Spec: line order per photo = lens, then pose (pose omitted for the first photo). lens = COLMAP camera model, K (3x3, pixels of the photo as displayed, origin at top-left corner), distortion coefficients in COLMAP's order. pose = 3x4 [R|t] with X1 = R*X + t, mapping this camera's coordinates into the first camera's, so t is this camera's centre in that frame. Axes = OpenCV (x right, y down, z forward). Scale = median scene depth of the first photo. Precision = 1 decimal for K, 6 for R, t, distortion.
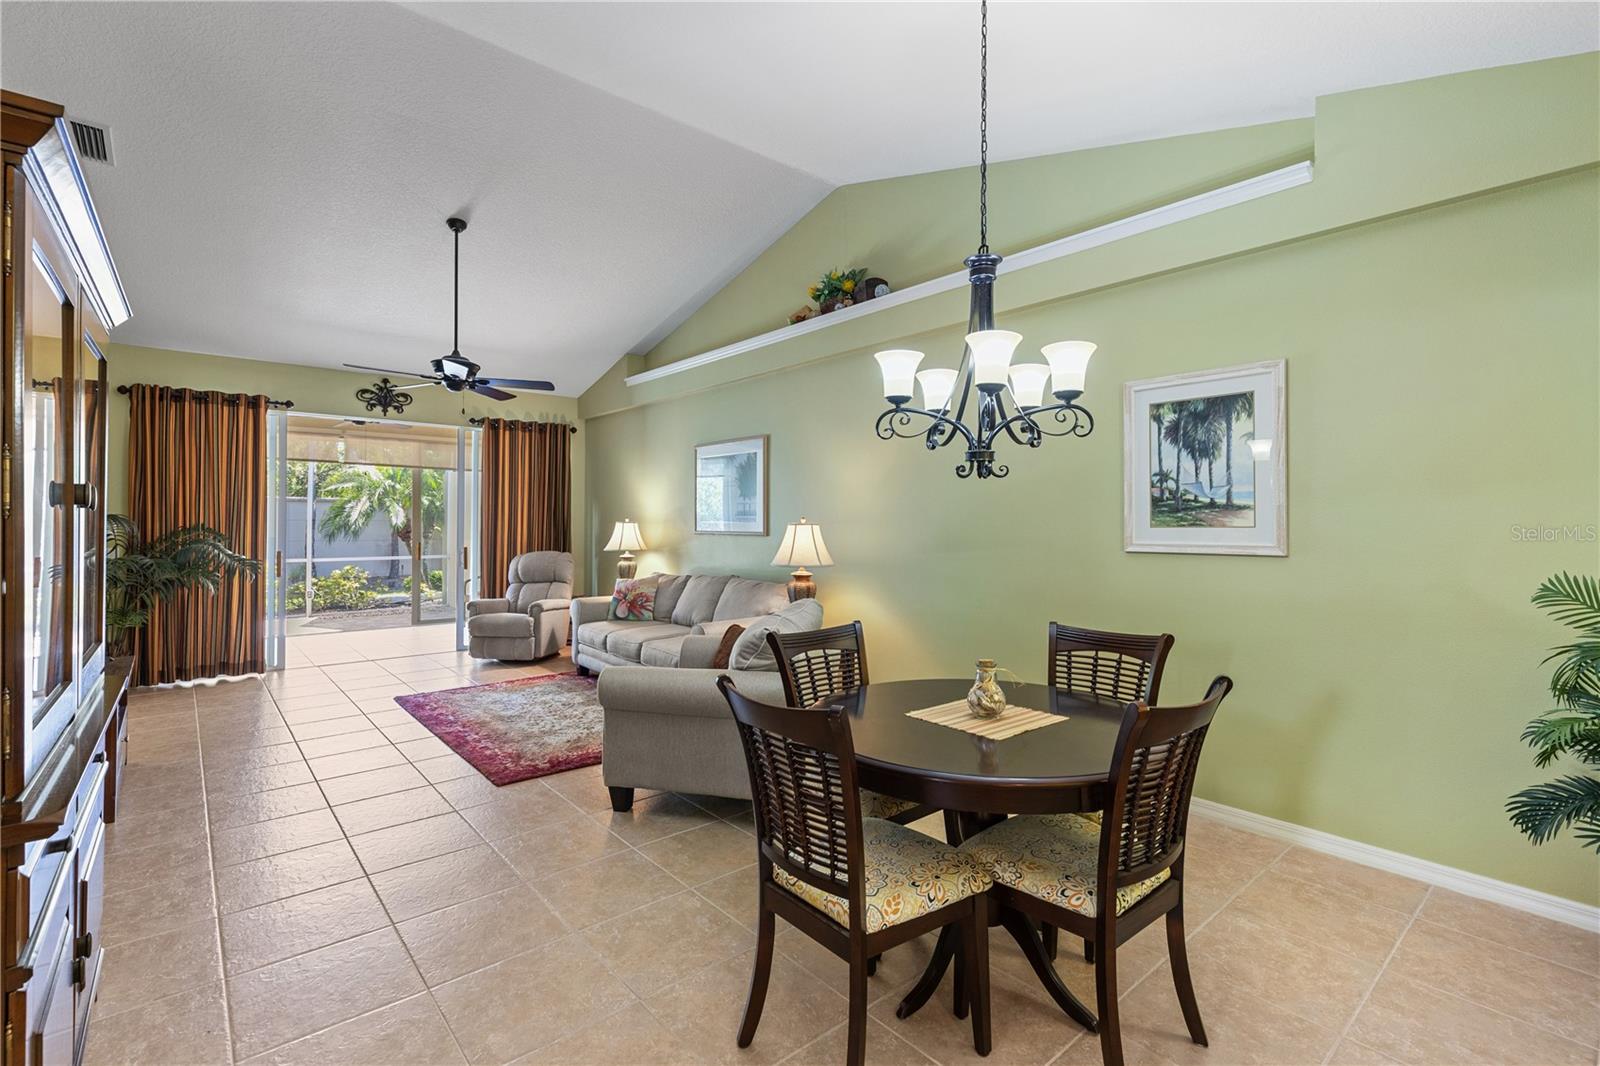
lens RADIAL K [[723.1, 0, 809.0], [0, 723.1, 513.8], [0, 0, 1]] dist [0.000864, -0.000088]
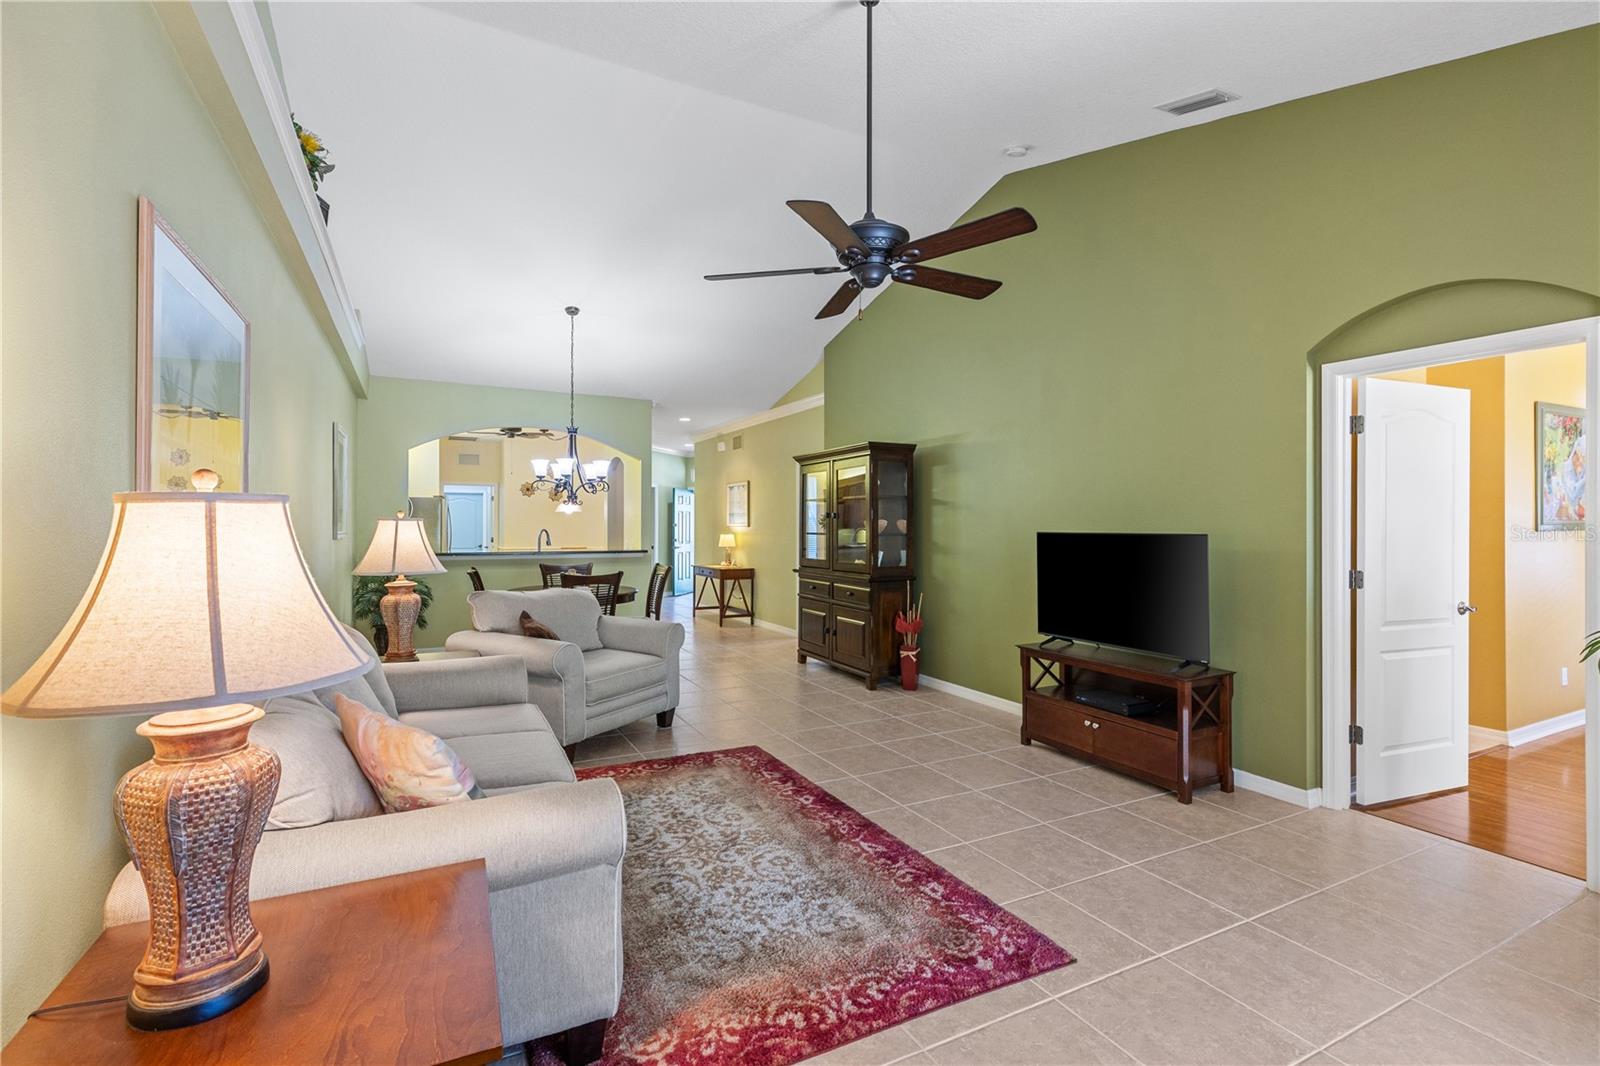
lens RADIAL K [[730.0, 0, 799.4], [0, 730.0, 549.2], [0, 0, 1]] dist [0.003542, -0.000410]
pose [[-0.970308, -0.009454, 0.241689, -0.507870], [-0.004777, 0.999790, 0.019933, 0.023606], [-0.241827, 0.018187, -0.970149, 1.380874]]
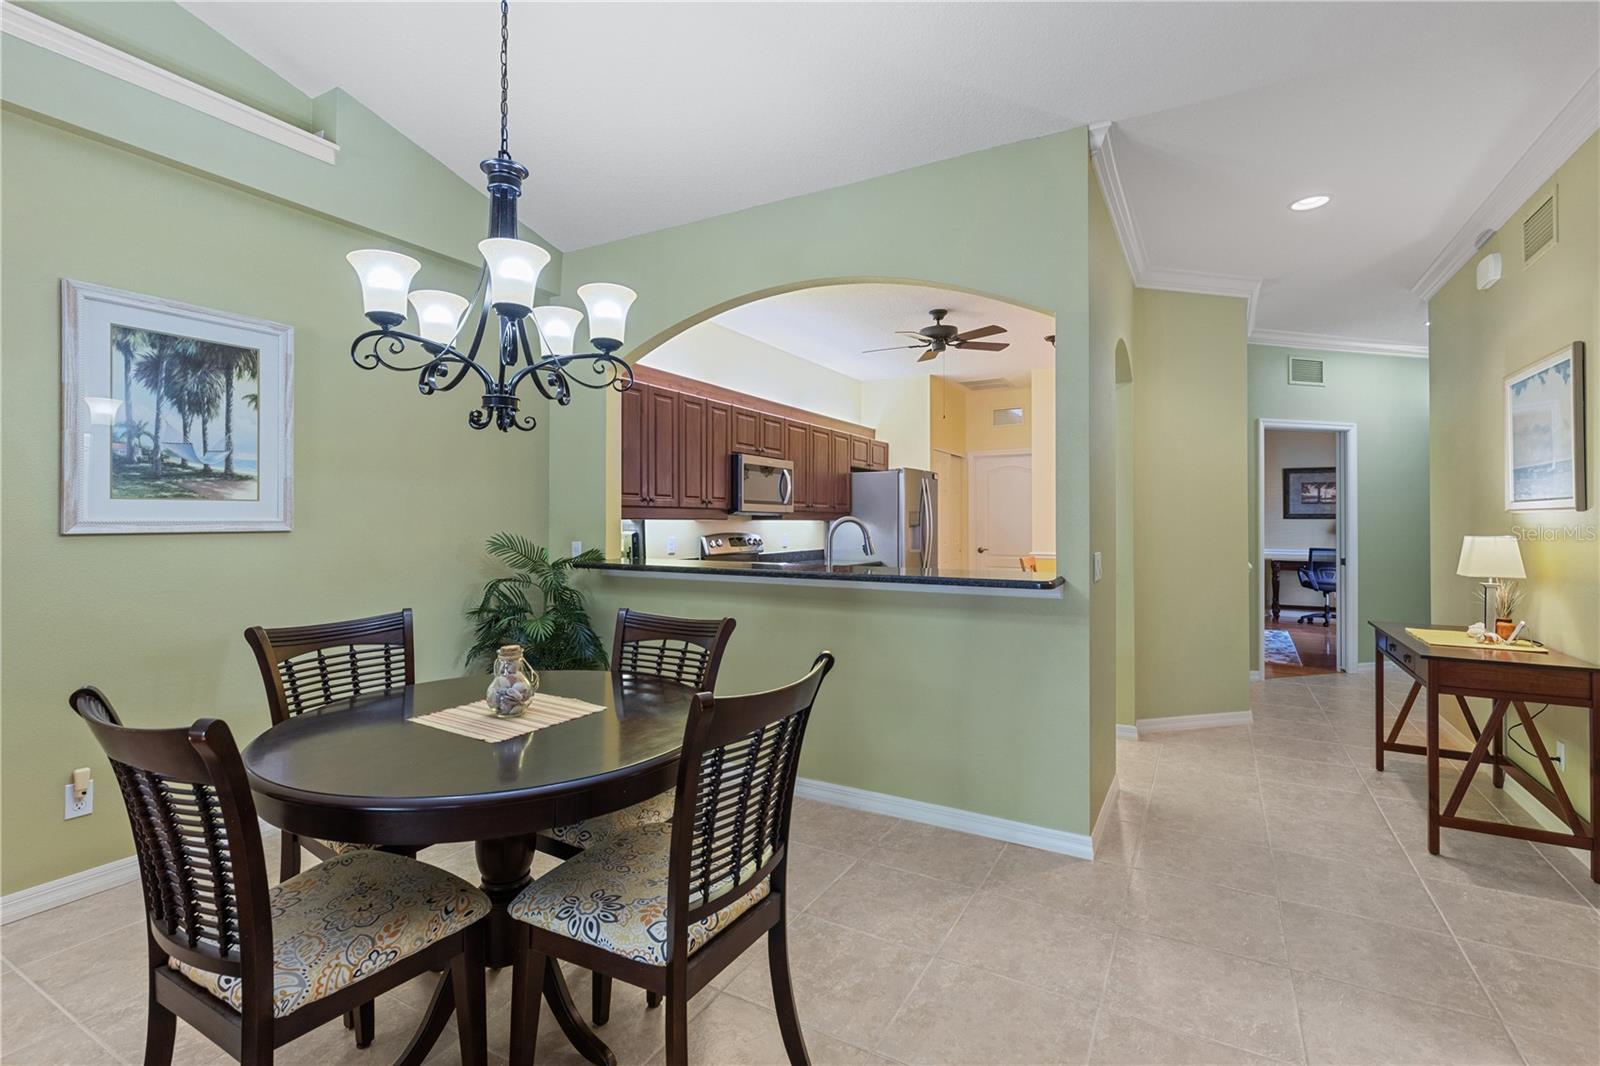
lens RADIAL K [[710.2, 0, 780.2], [0, 710.2, 524.5], [0, 0, 1]] dist [-0.017067, 0.000005]
pose [[-0.309763, -0.007624, 0.950783, -0.234213], [-0.013502, 0.999902, 0.003619, 0.020221], [-0.950718, -0.011716, -0.309836, 0.361185]]
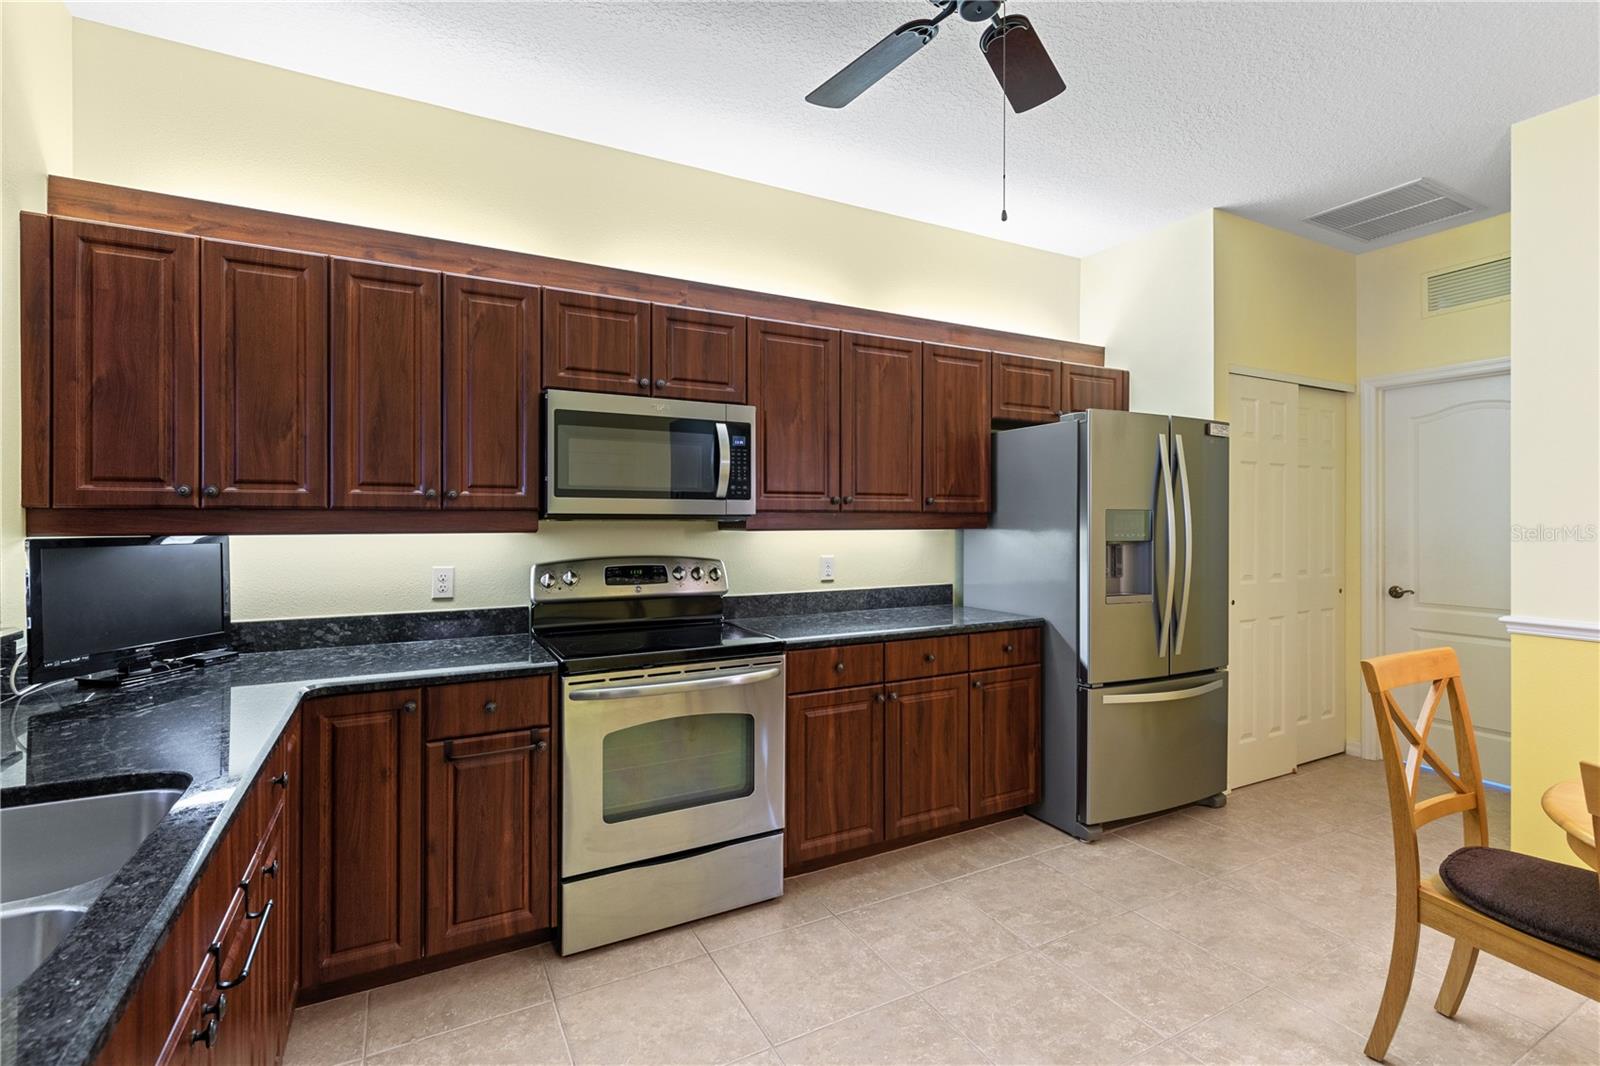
lens RADIAL K [[724.8, 0, 798.2], [0, 724.8, 518.9], [0, 0, 1]] dist [0.003053, -0.000597]
pose [[0.222298, -0.002148, 0.974976, 0.248076], [-0.010454, 0.999935, 0.004586, 0.006814], [-0.974923, -0.011212, 0.222261, -0.097585]]
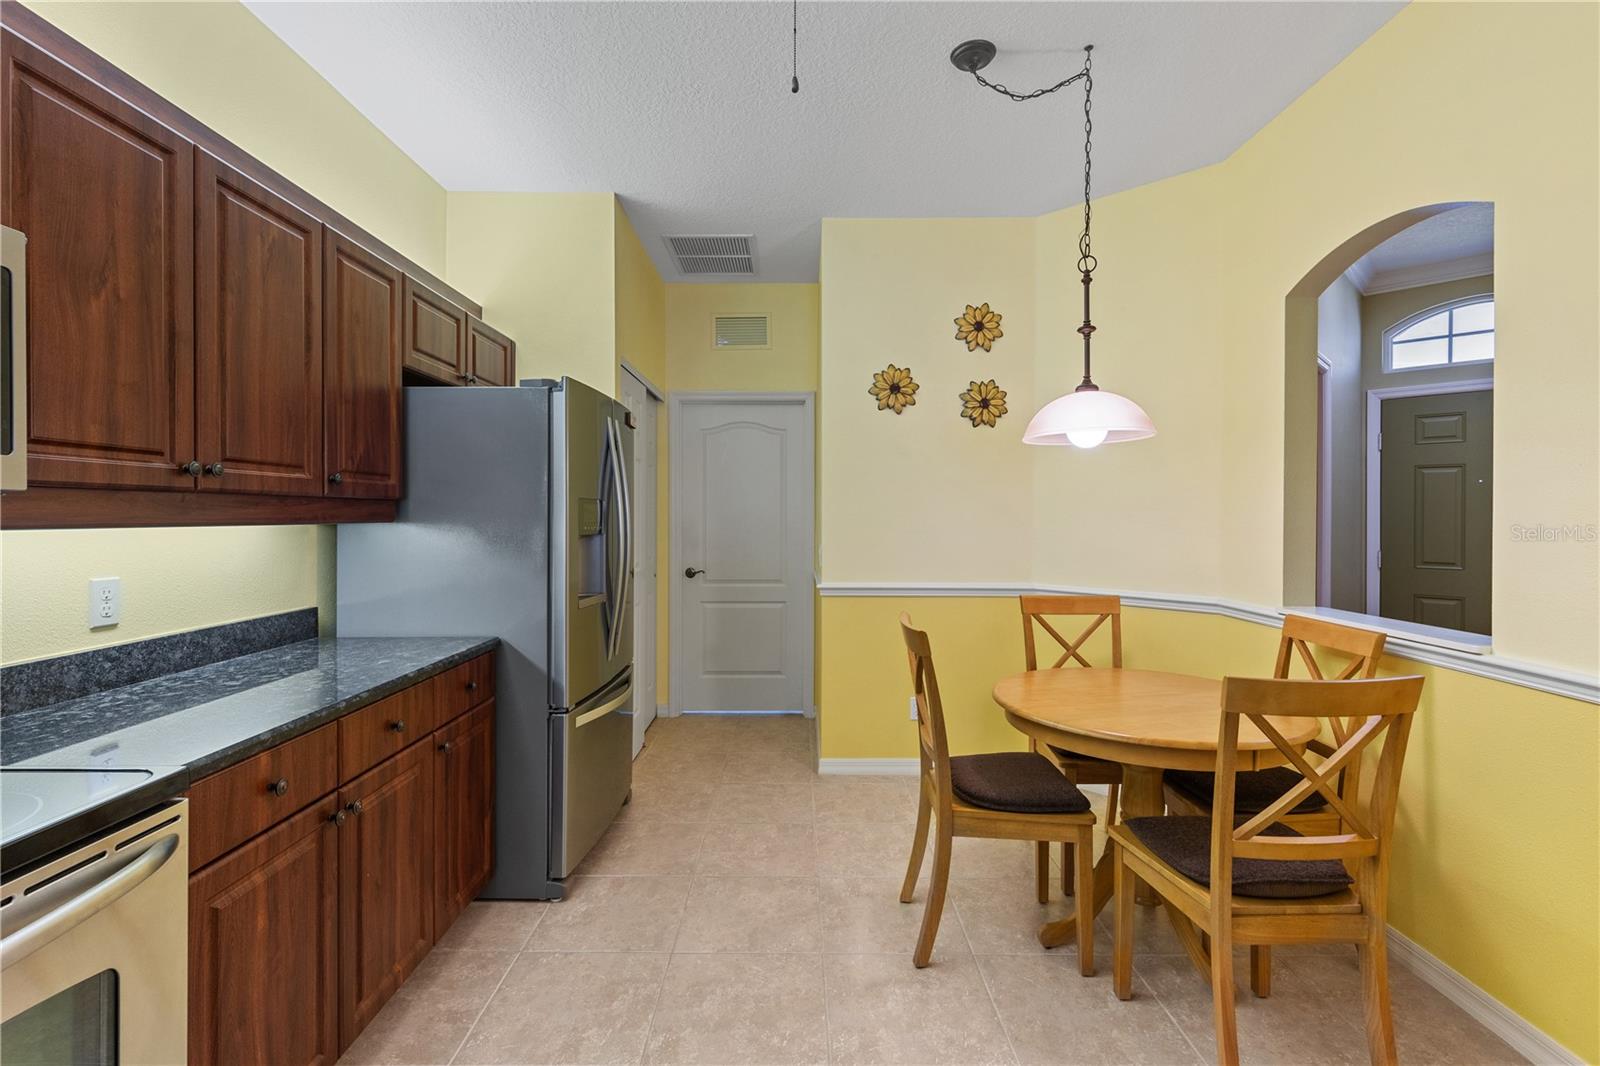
lens RADIAL K [[724.8, 0, 798.2], [0, 724.8, 518.9], [0, 0, 1]] dist [0.003053, -0.000597]
pose [[-0.754857, -0.008178, 0.655838, 0.412721], [-0.012388, 0.999922, -0.001790, 0.011848], [-0.655772, -0.009476, -0.754900, 0.047289]]
